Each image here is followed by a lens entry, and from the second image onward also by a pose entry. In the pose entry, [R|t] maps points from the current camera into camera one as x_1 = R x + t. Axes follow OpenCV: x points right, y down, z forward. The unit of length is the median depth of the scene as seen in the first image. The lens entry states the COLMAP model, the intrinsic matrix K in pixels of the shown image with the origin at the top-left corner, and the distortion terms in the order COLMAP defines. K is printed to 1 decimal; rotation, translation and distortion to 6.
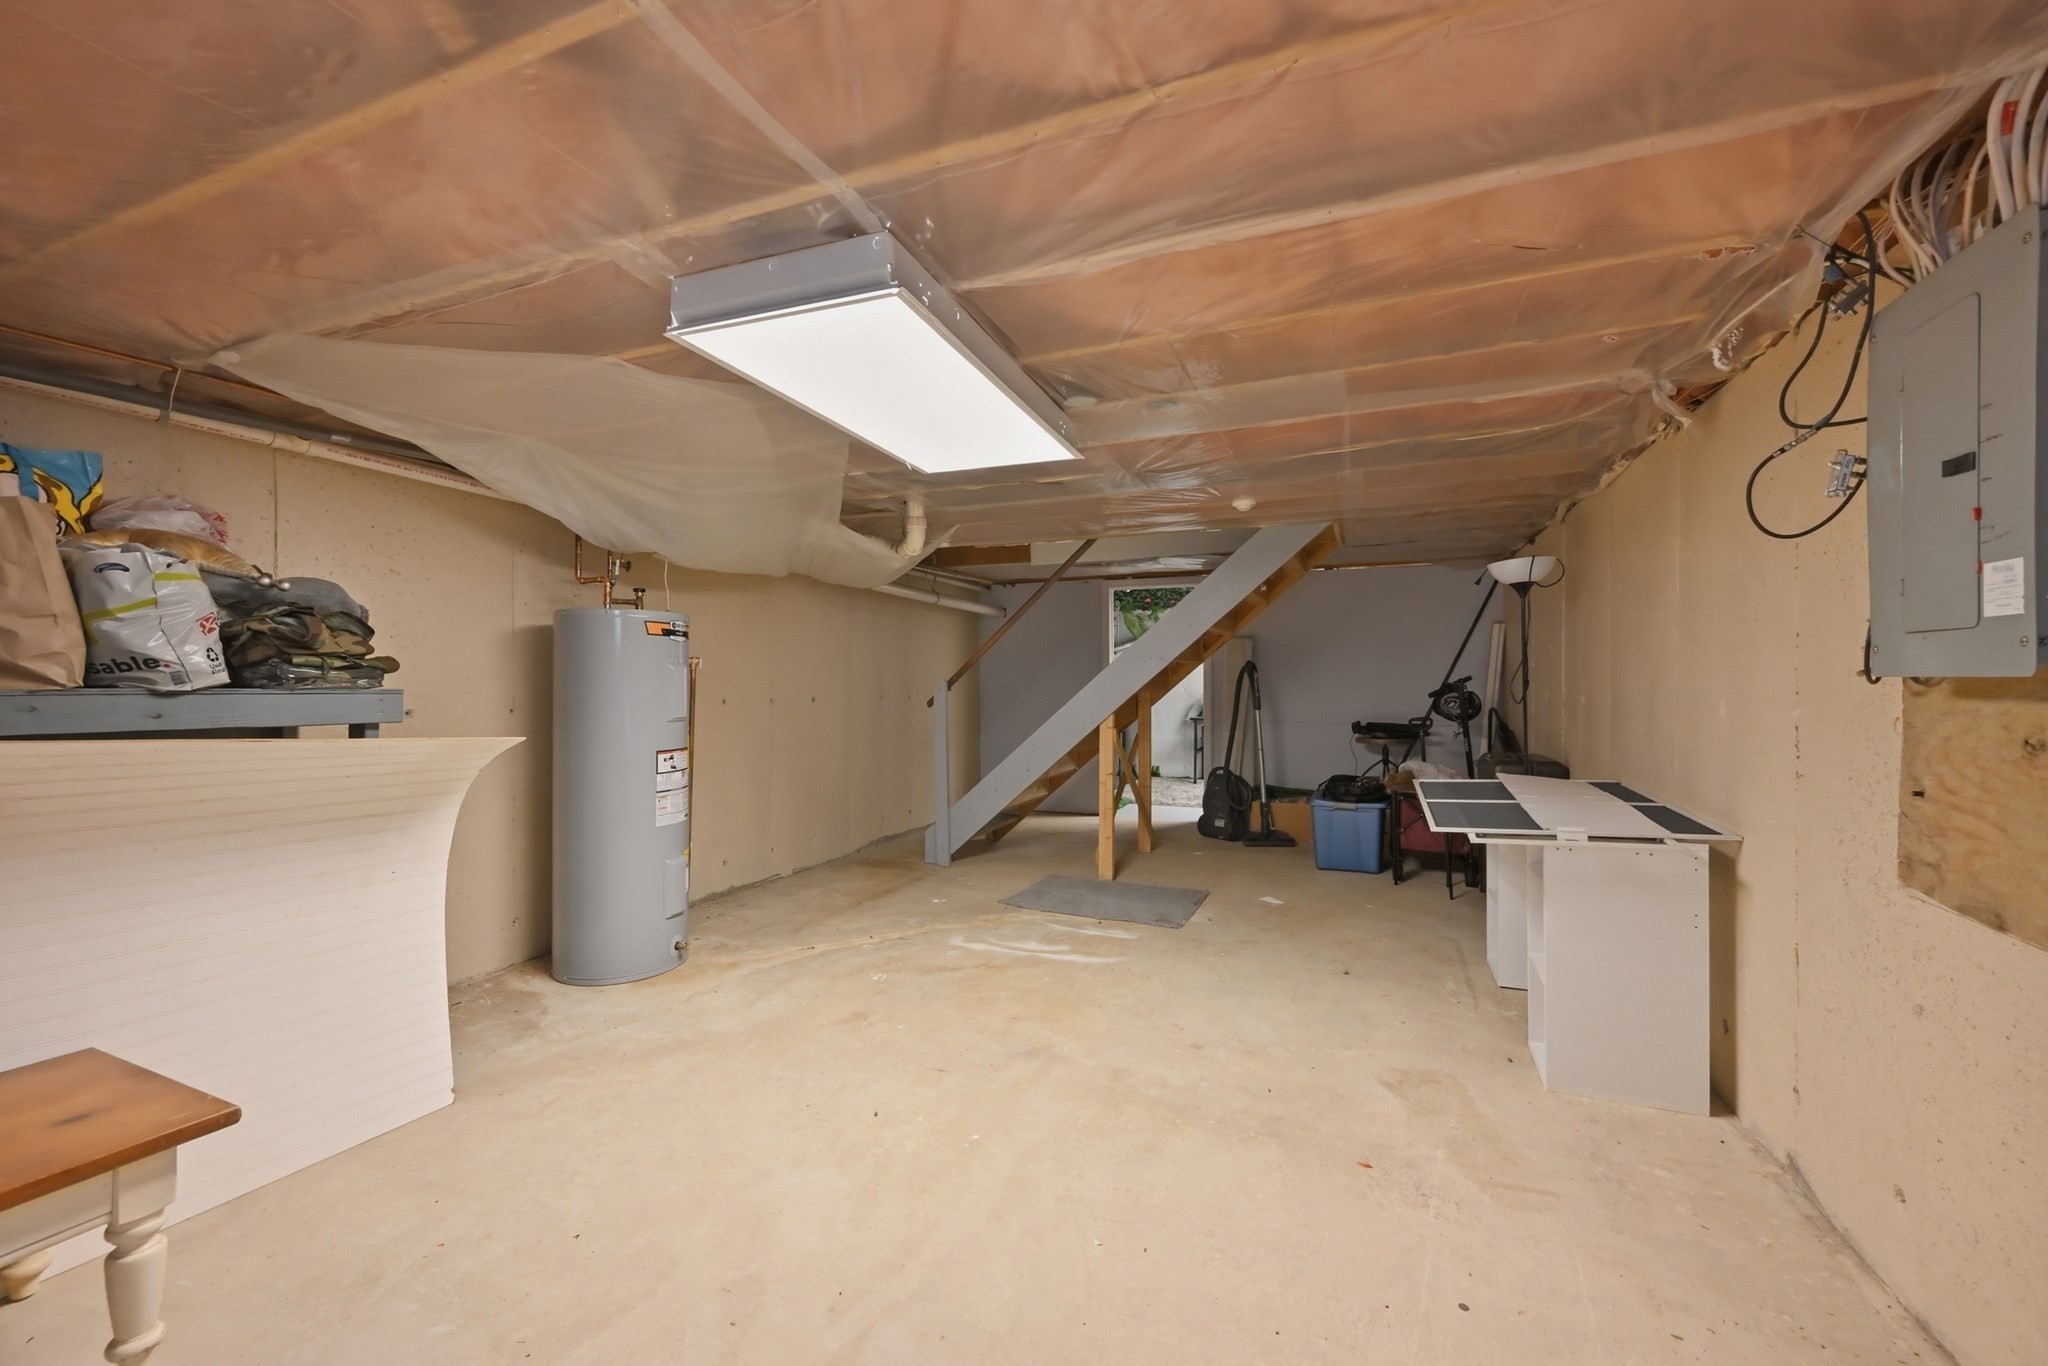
lens RADIAL K [[826.0, 0, 1029.7], [0, 826.0, 676.7], [0, 0, 1]] dist [-0.000858, 0.000005]
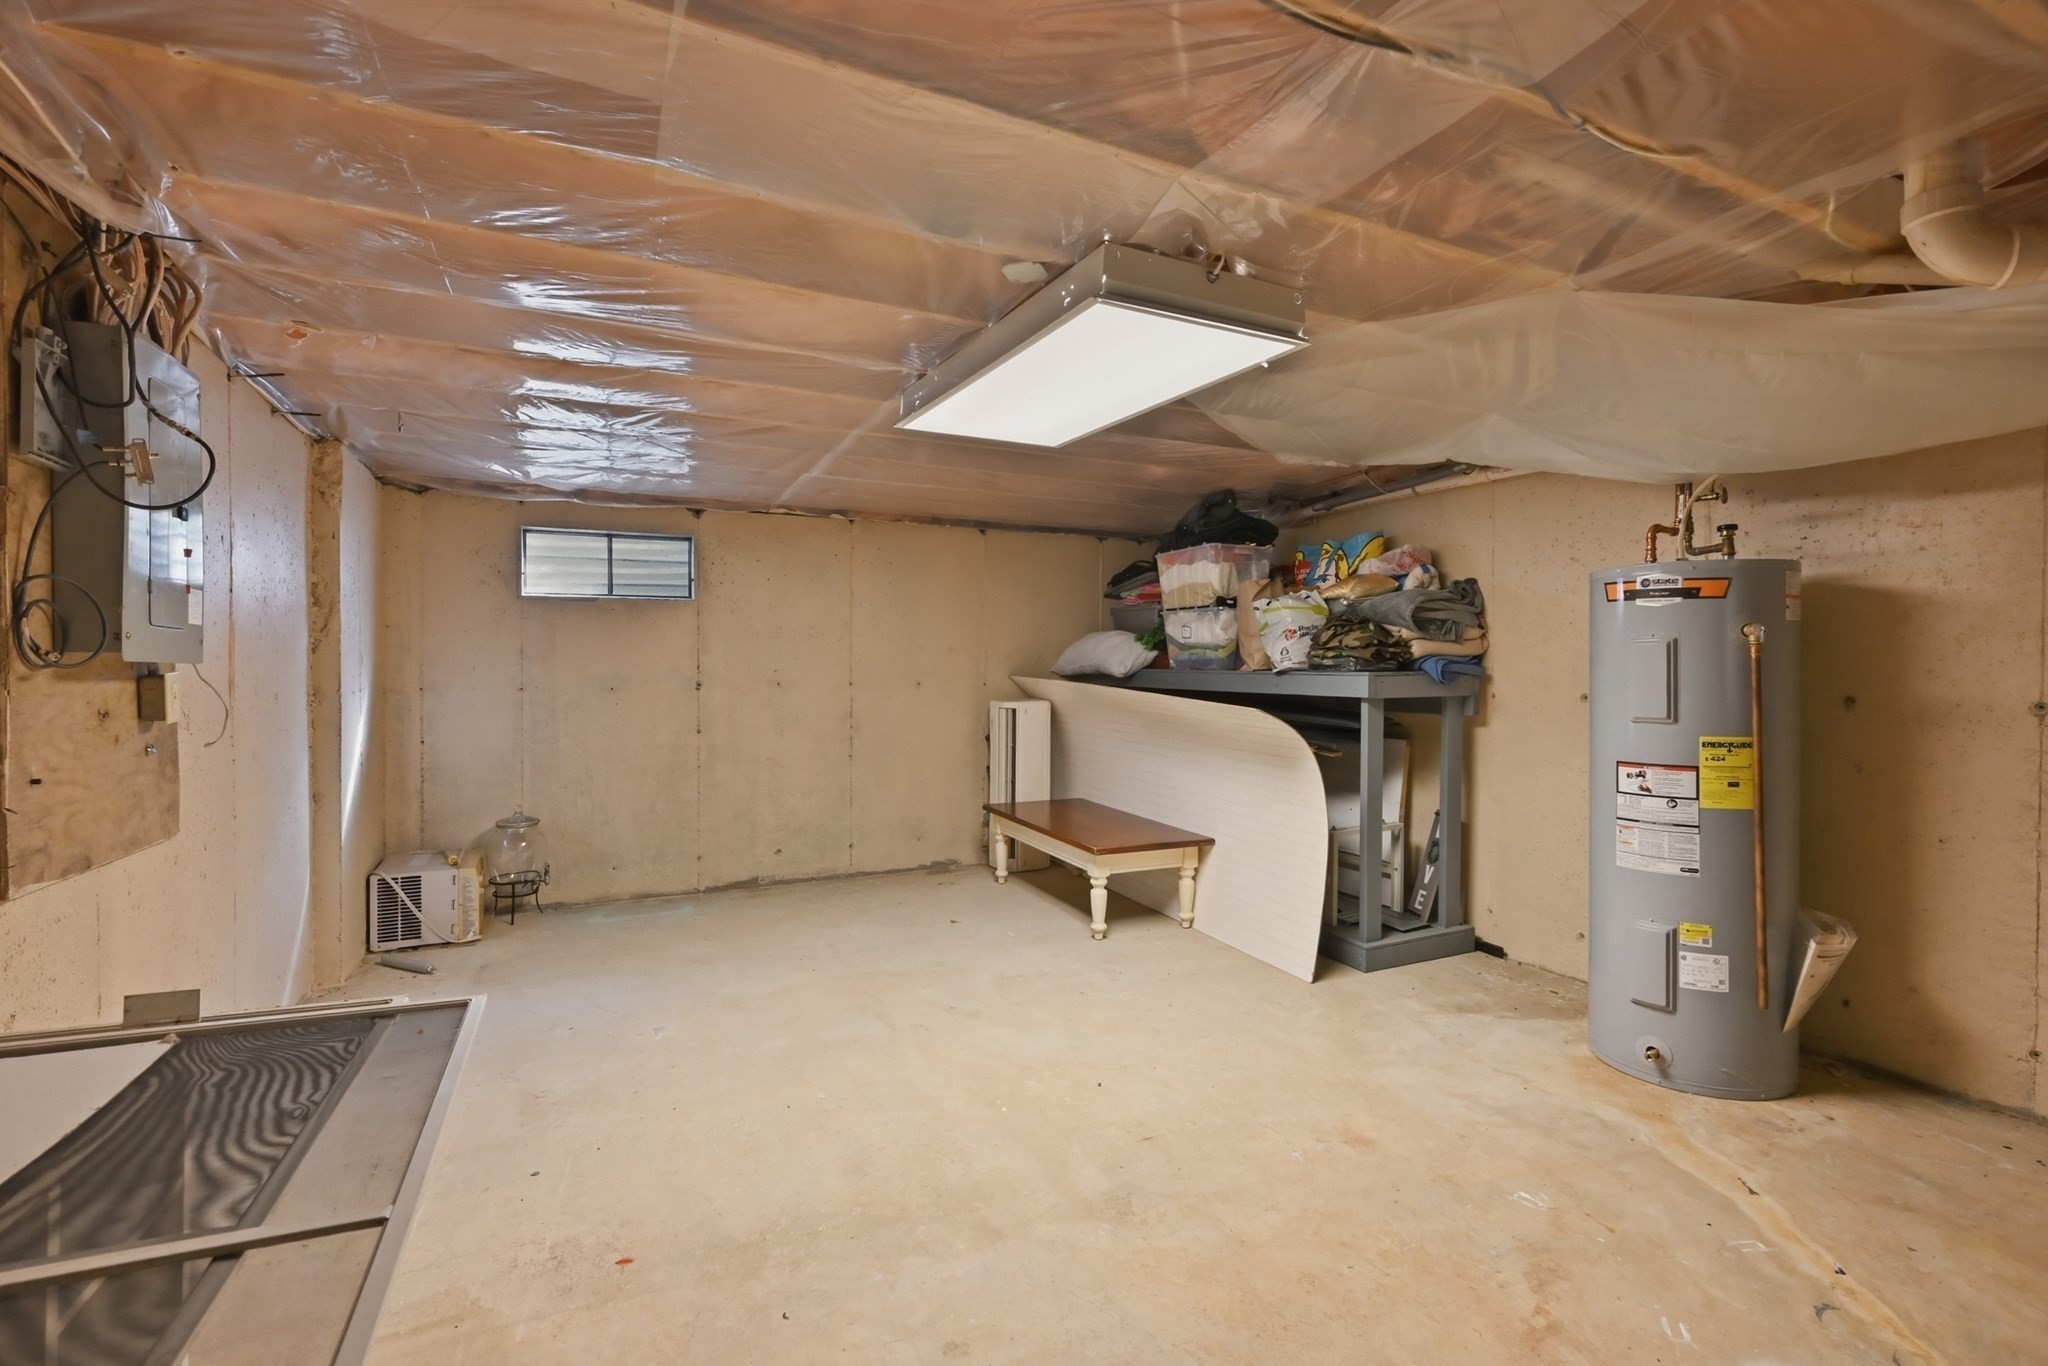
lens RADIAL K [[914.7, 0, 1028.1], [0, 914.7, 682.5], [0, 0, 1]] dist [-0.001848, -0.000064]
pose [[-0.668234, 0.011147, -0.743868, 0.512199], [0.007011, 0.999938, 0.008686, 0.011379], [0.743918, 0.000589, -0.668270, 1.209834]]
